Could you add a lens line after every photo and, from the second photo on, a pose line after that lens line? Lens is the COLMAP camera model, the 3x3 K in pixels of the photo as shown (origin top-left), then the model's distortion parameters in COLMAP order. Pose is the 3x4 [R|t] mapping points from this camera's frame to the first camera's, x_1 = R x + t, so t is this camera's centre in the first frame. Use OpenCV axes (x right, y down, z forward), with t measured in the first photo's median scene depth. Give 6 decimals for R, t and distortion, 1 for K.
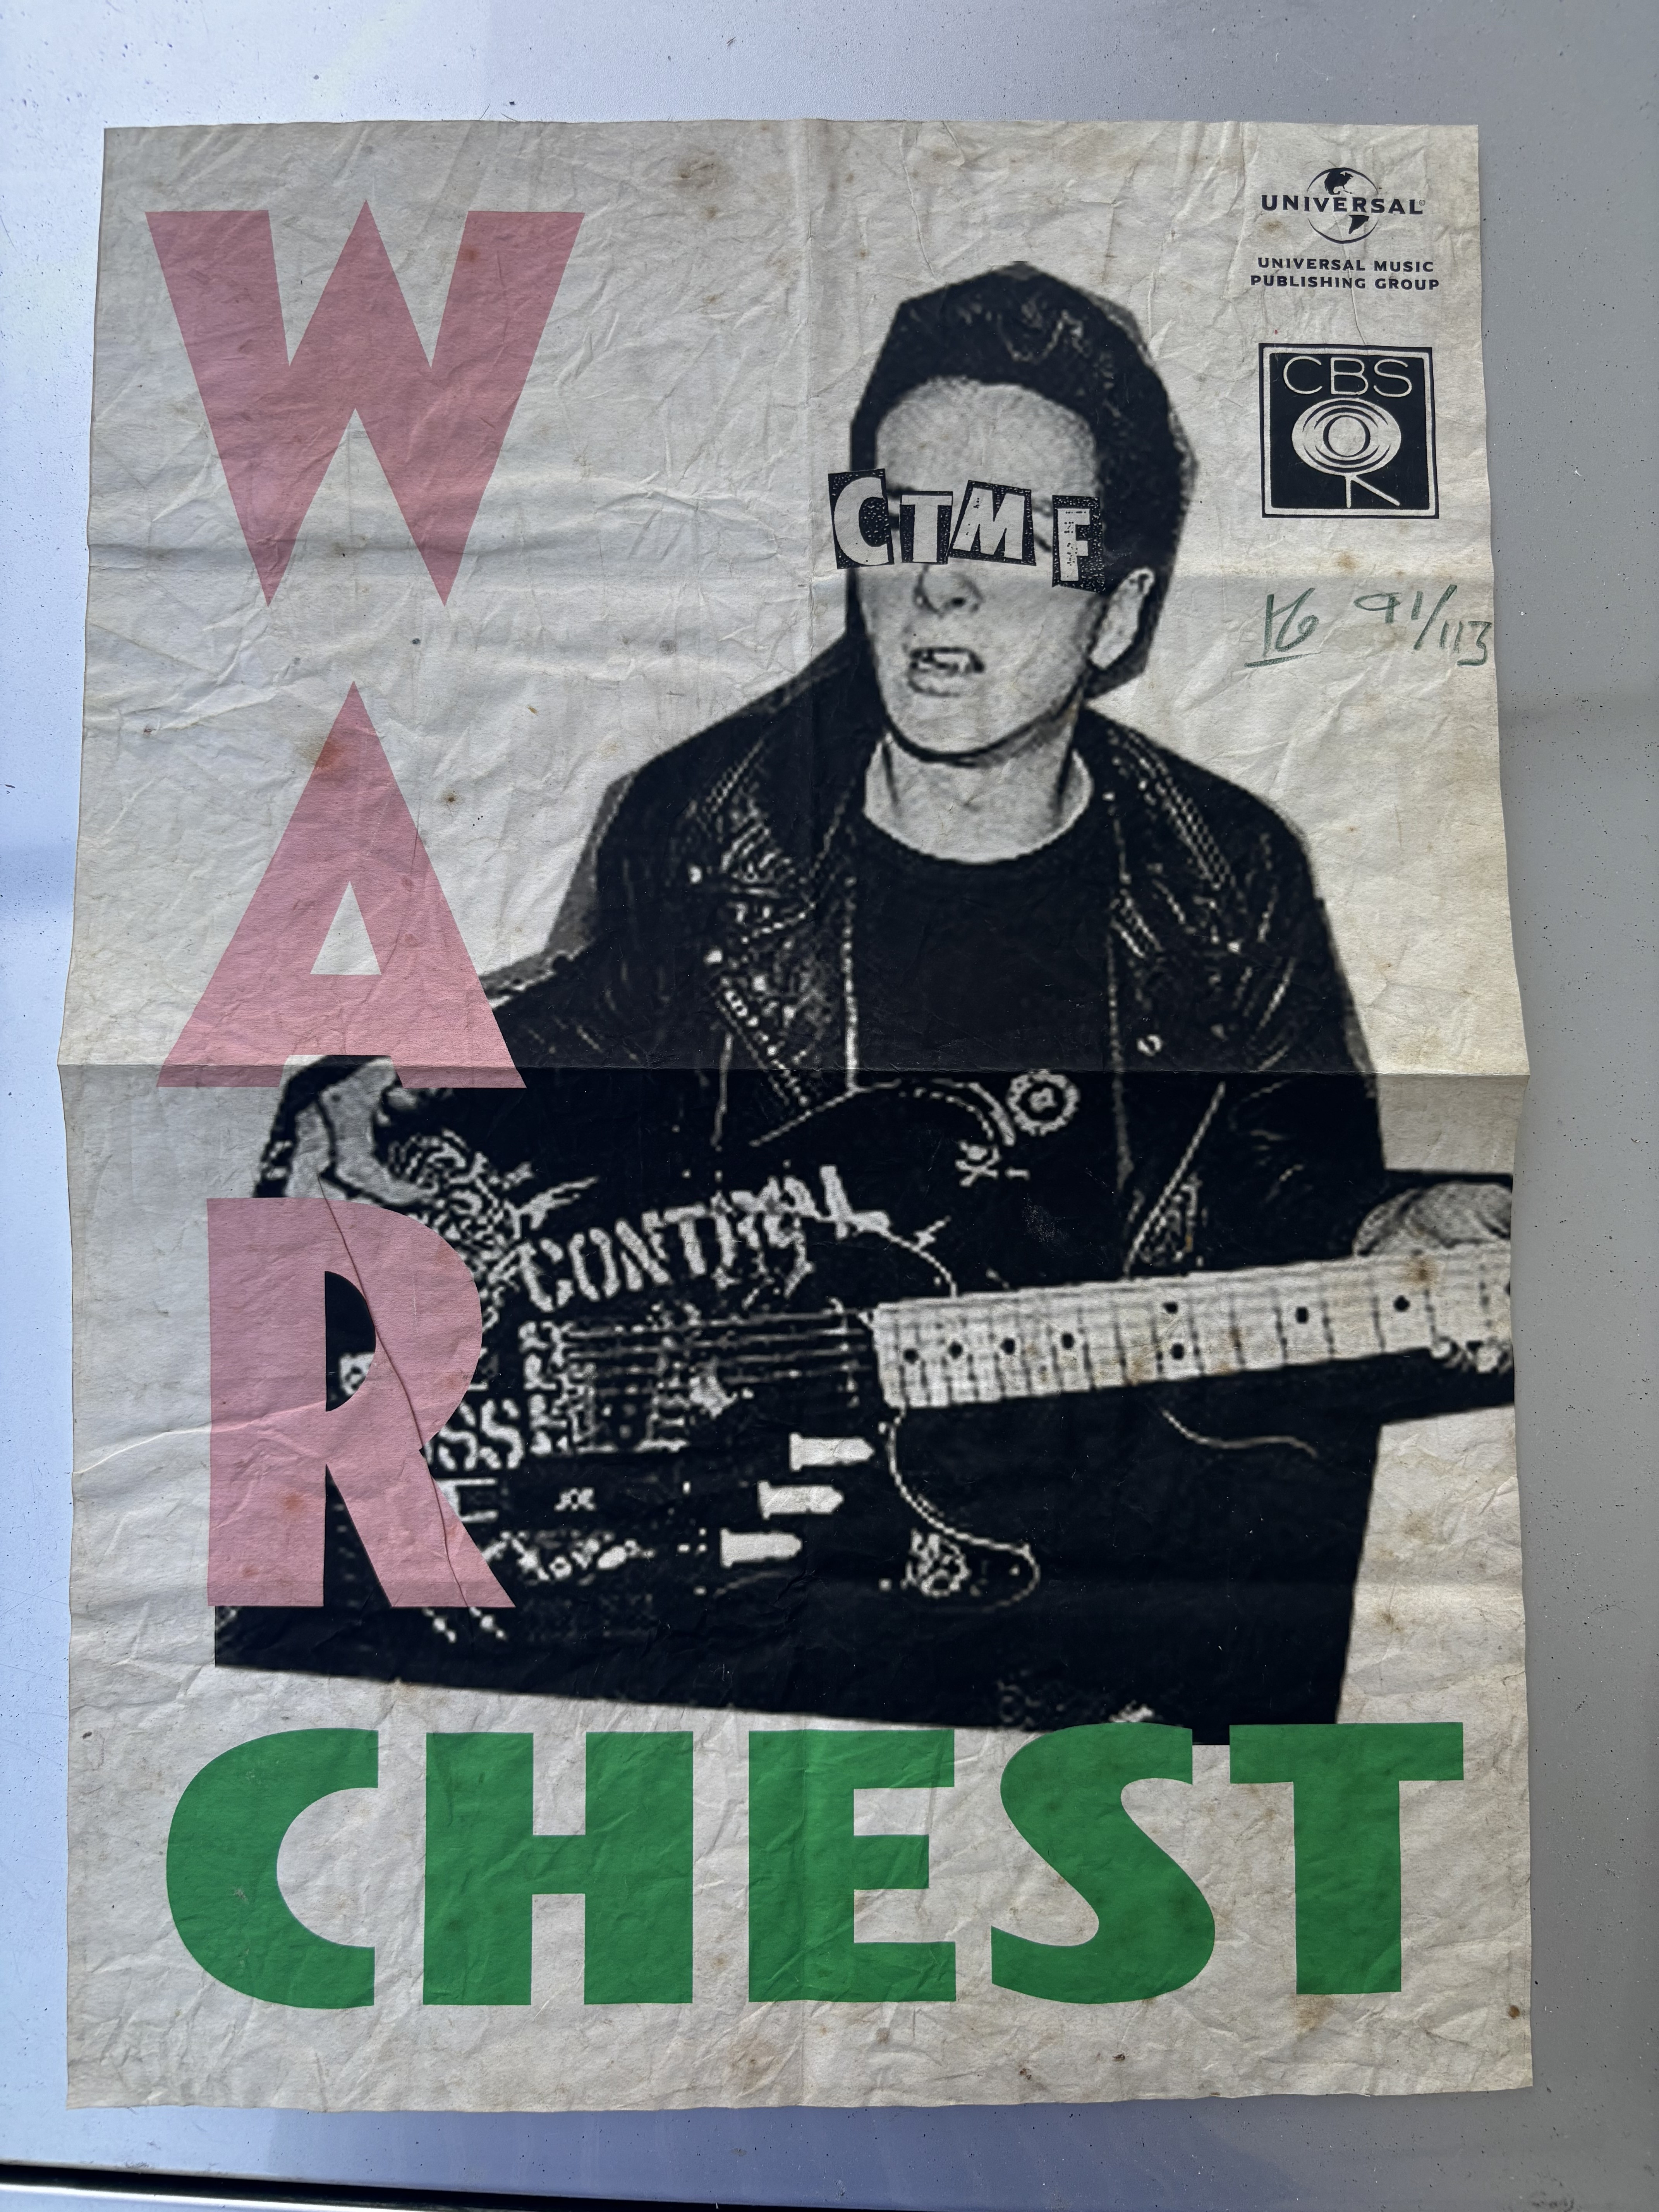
lens RADIAL K [[1650.4, 0, 808.8], [0, 1650.4, 1112.8], [0, 0, 1]] dist [-0.059753, 0.015431]
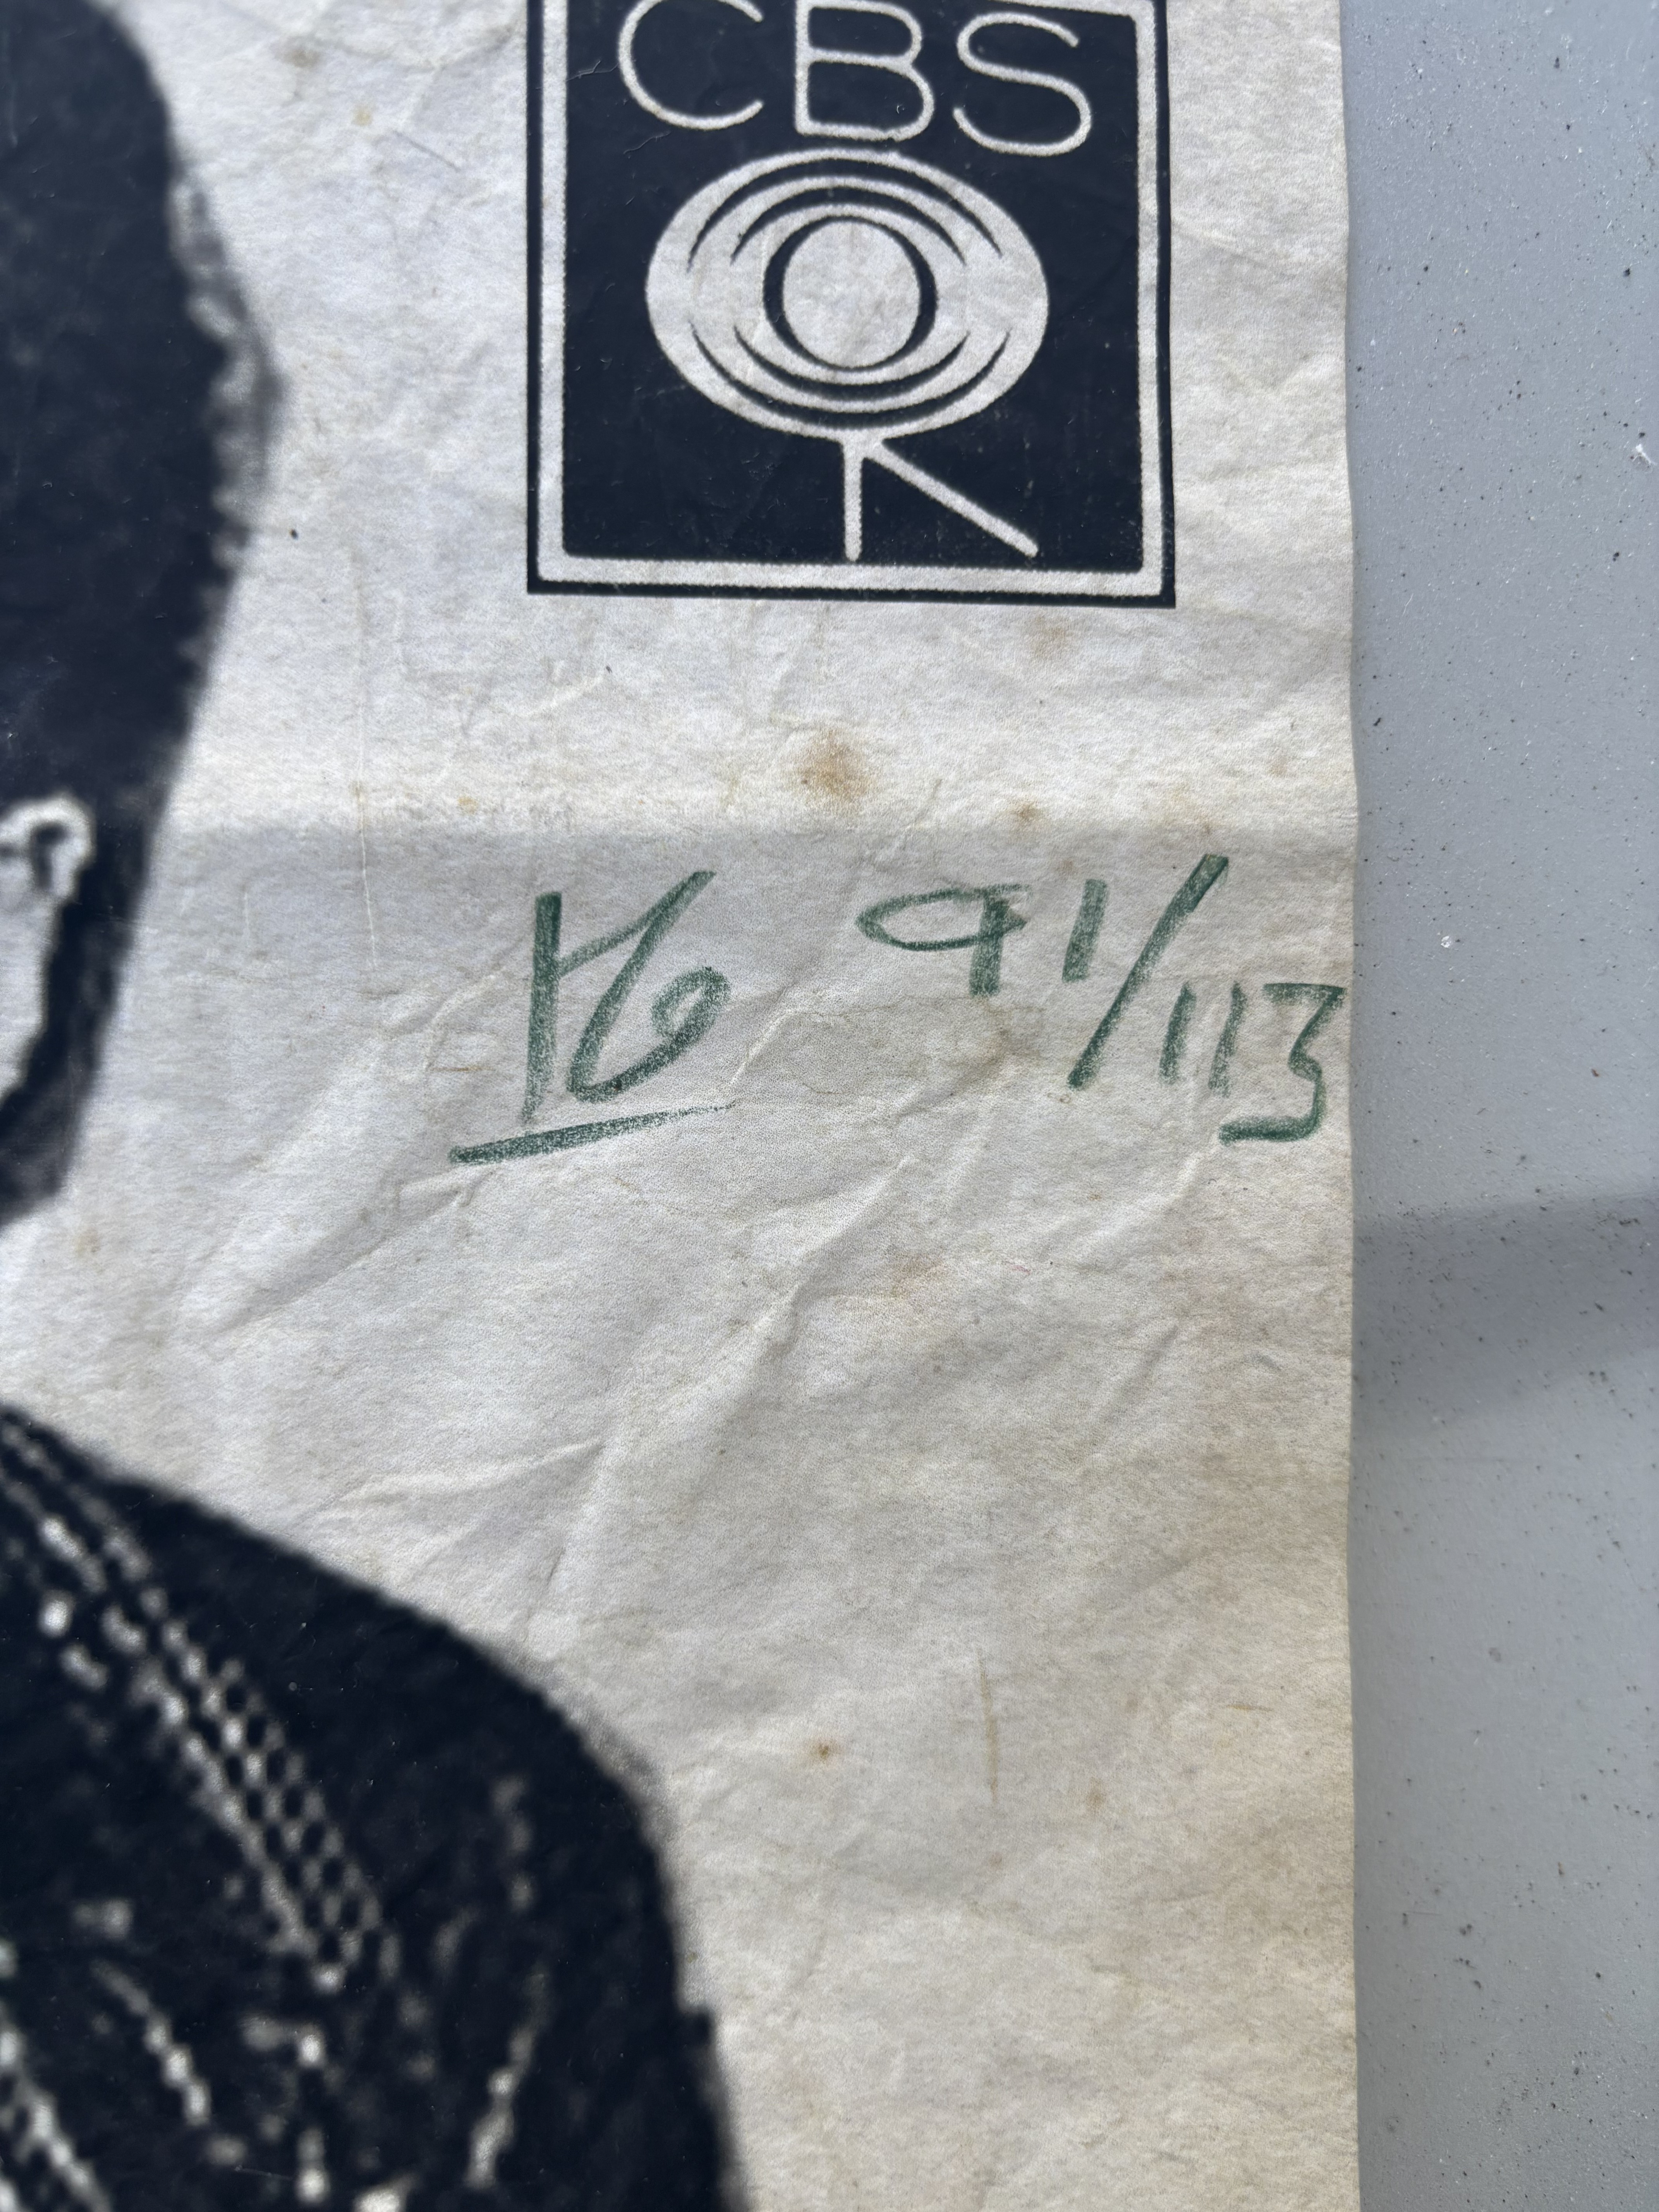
lens RADIAL K [[1650.4, 0, 845.9], [0, 1650.4, 1100.7], [0, 0, 1]] dist [-0.059753, 0.015431]
pose [[0.994774, -0.002104, 0.102084, 0.304605], [-0.006238, 0.996668, 0.081328, -0.305971], [-0.101915, -0.081540, 0.991446, 0.723404]]
